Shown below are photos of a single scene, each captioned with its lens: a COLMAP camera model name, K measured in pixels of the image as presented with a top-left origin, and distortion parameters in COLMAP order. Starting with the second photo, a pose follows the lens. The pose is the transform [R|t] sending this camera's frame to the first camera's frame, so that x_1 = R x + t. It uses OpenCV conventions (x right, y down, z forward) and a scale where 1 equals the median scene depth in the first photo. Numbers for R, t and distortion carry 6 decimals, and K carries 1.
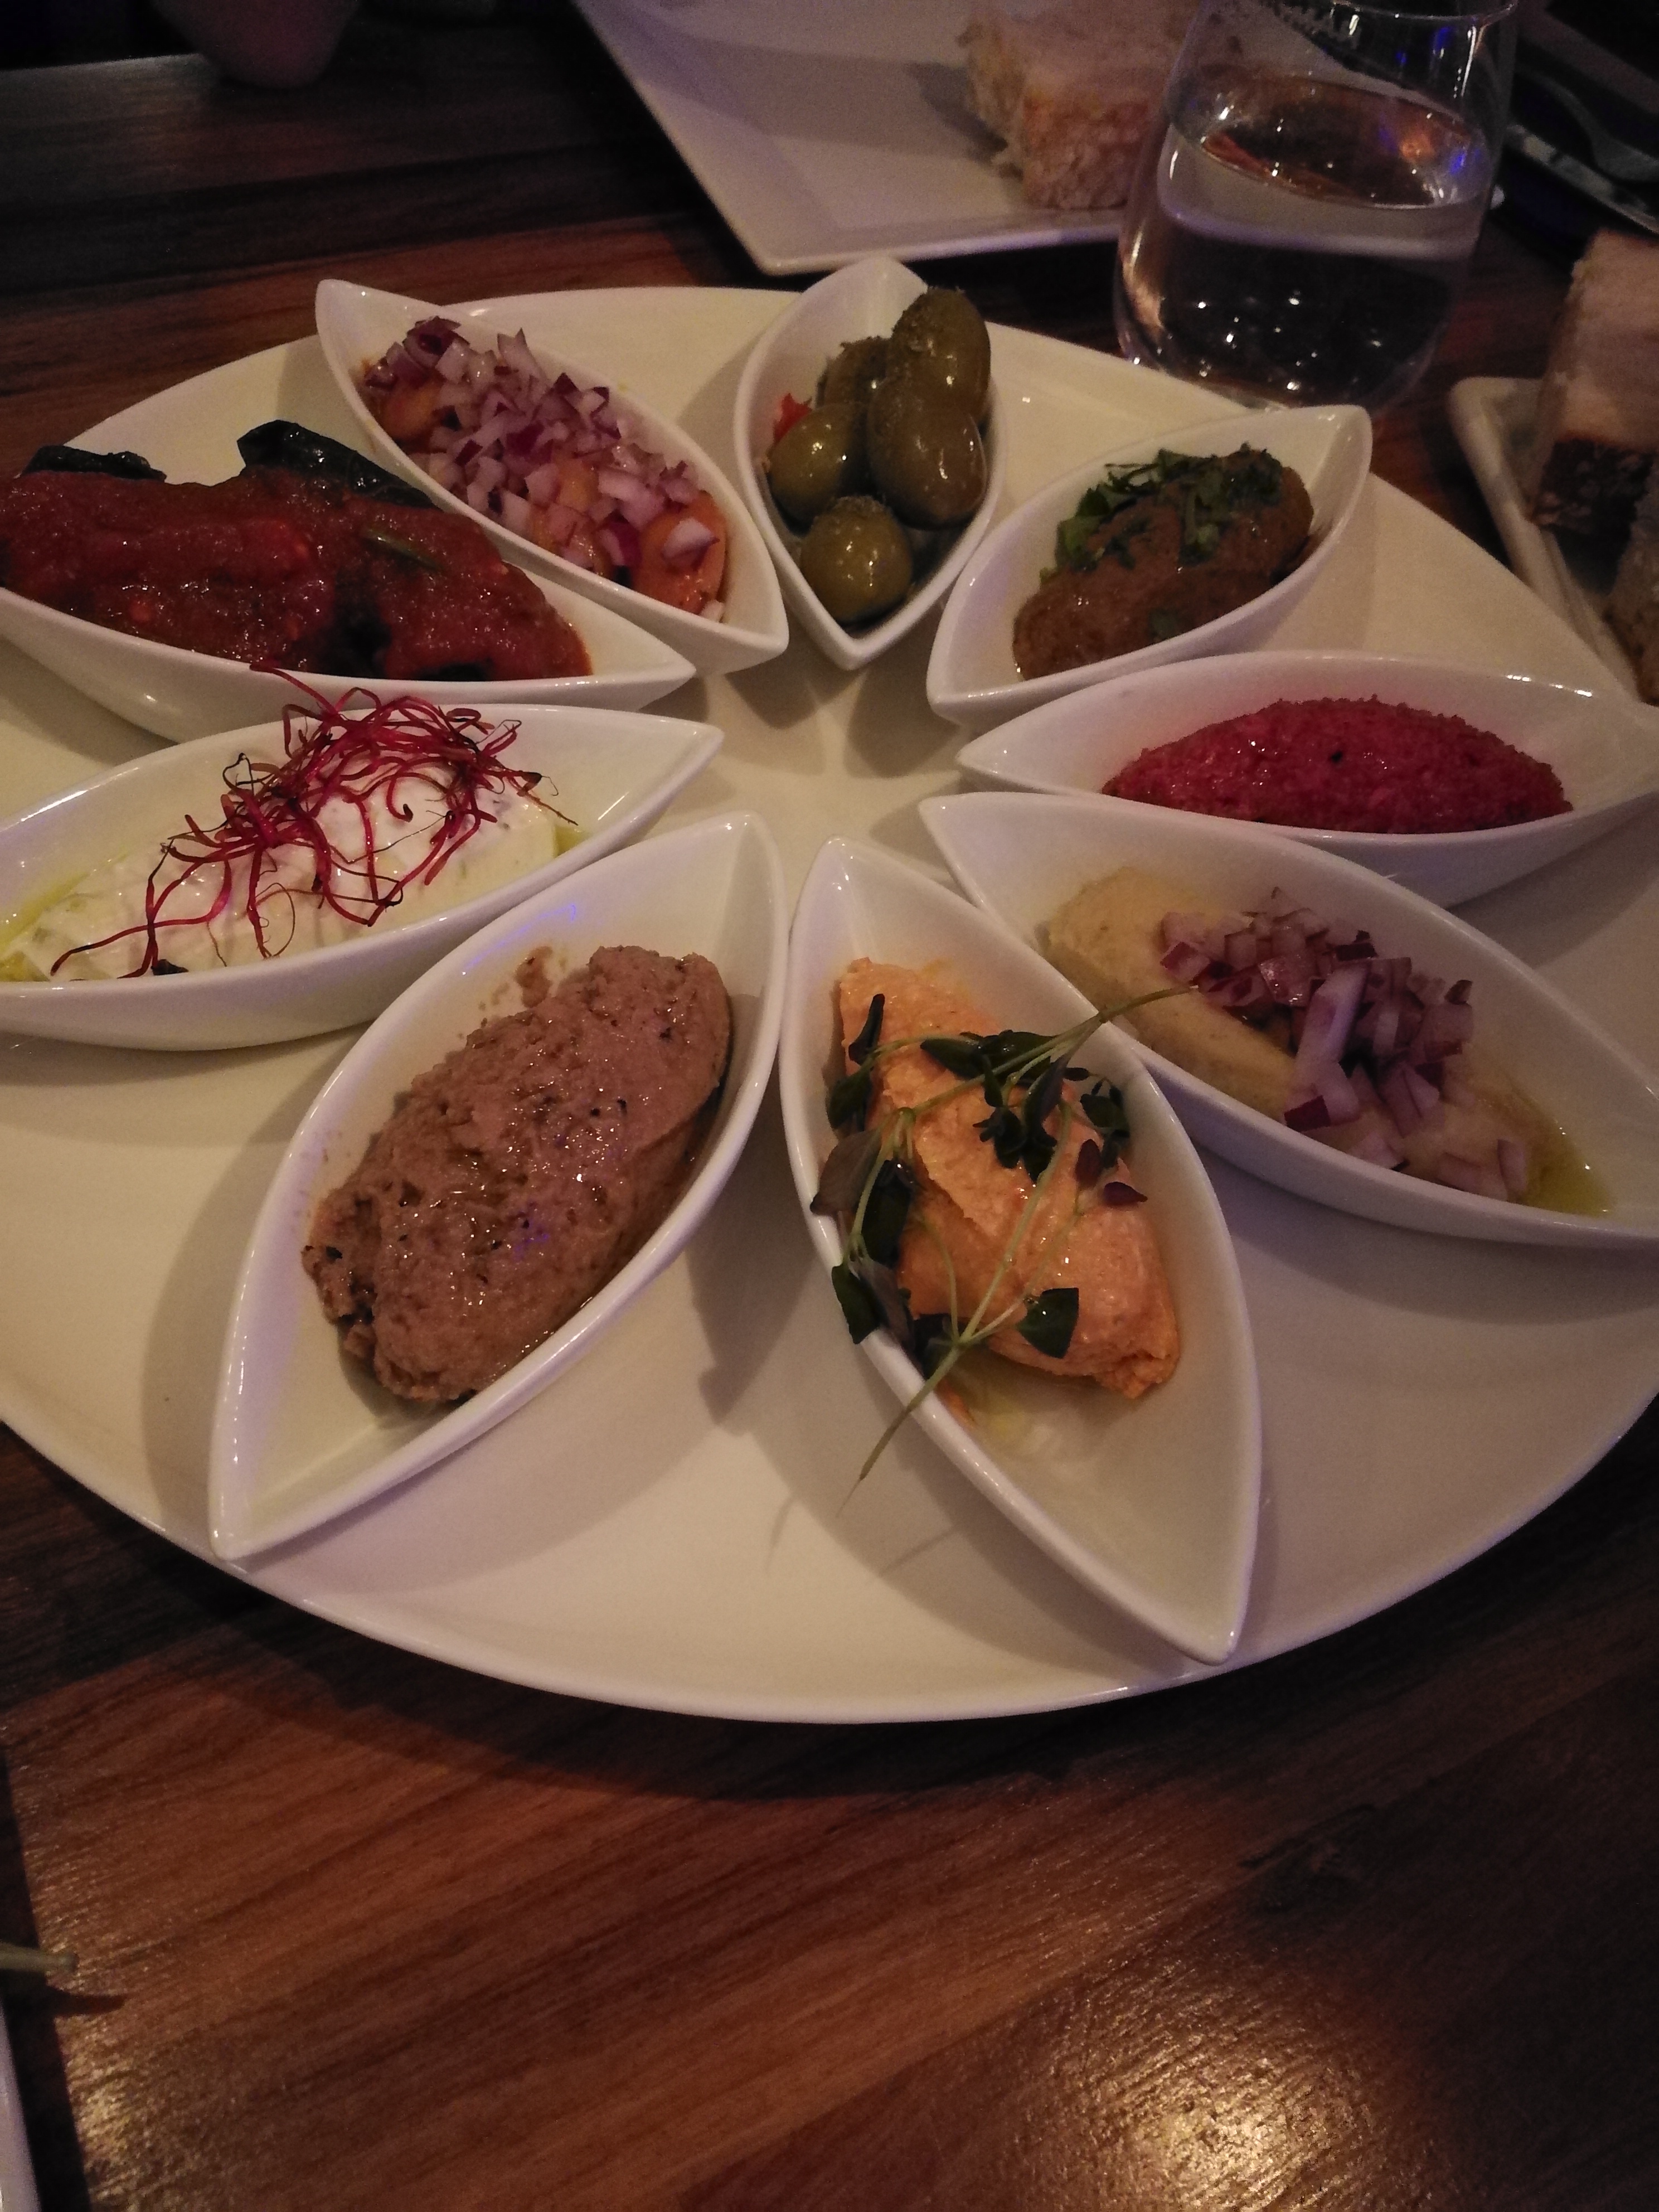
lens RADIAL K [[1812.0, 0, 829.5], [0, 1812.0, 1106.0], [0, 0, 1]] dist [0.008853, 0.003671]
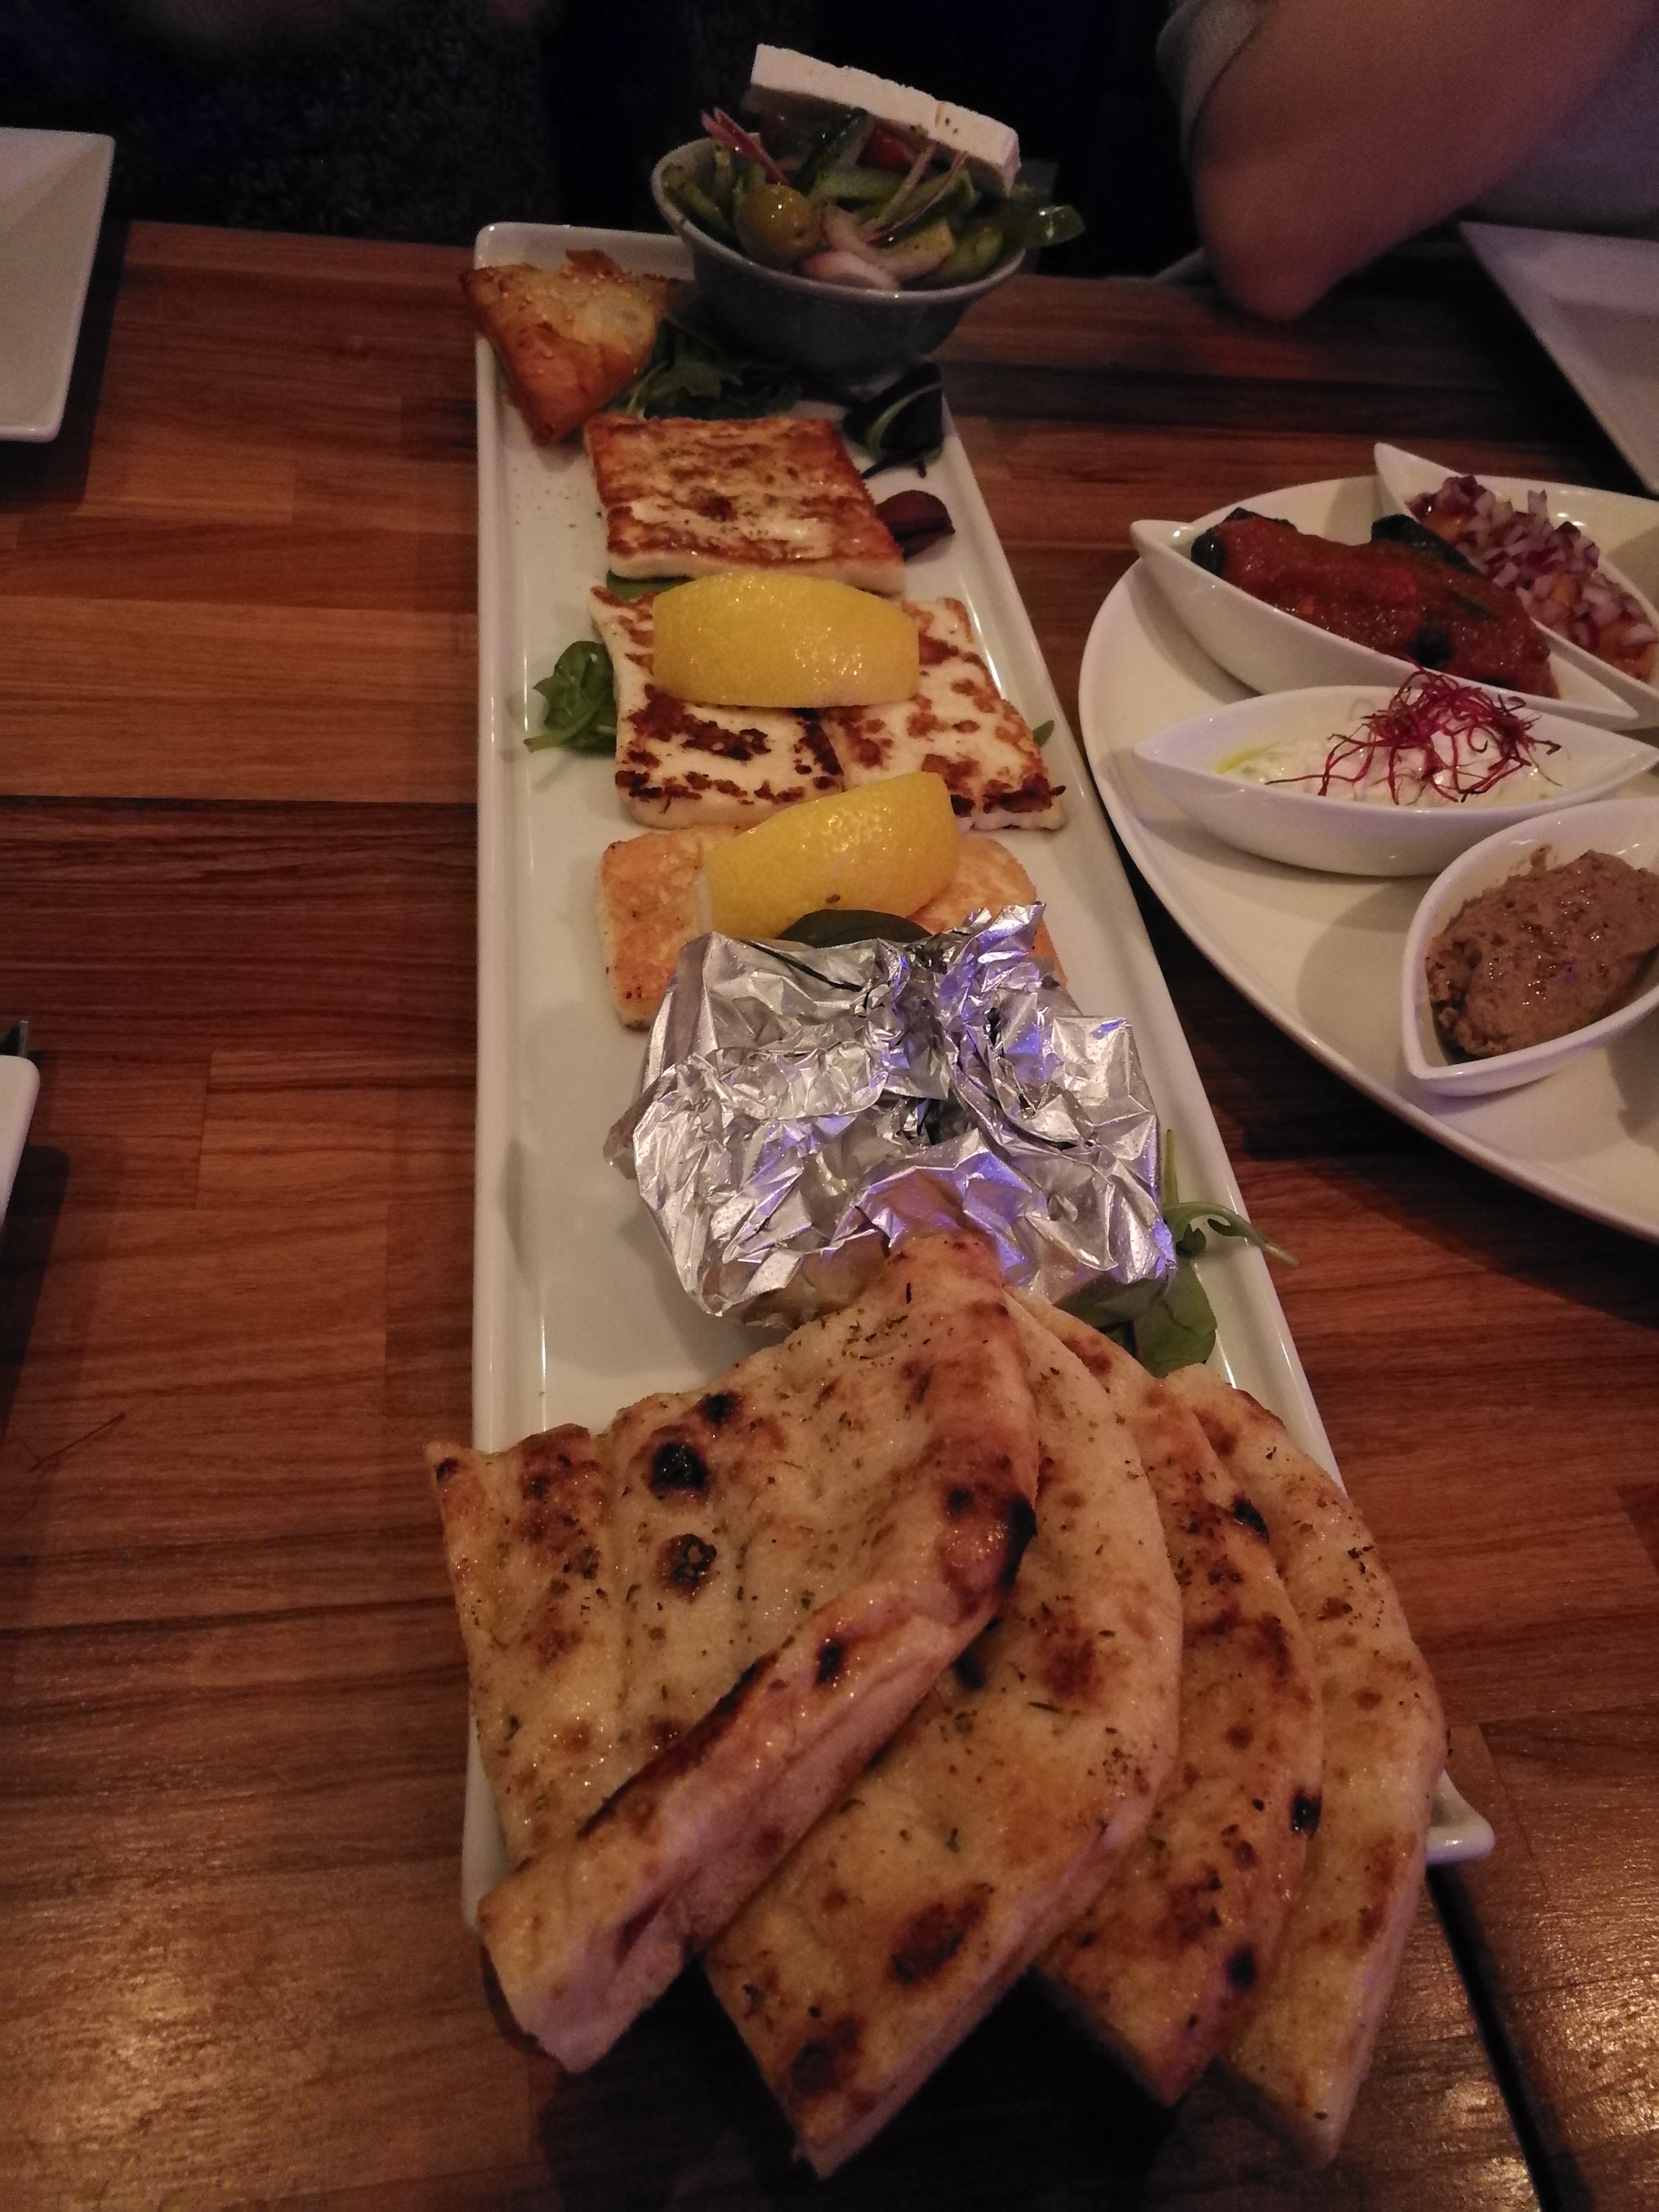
lens RADIAL K [[1812.0, 0, 829.5], [0, 1812.0, 1106.0], [0, 0, 1]] dist [0.008853, 0.003671]
pose [[0.953714, 0.230265, -0.193408, -0.401955], [-0.251304, 0.963519, -0.092074, 0.442024], [0.165151, 0.136417, 0.976788, -0.632276]]
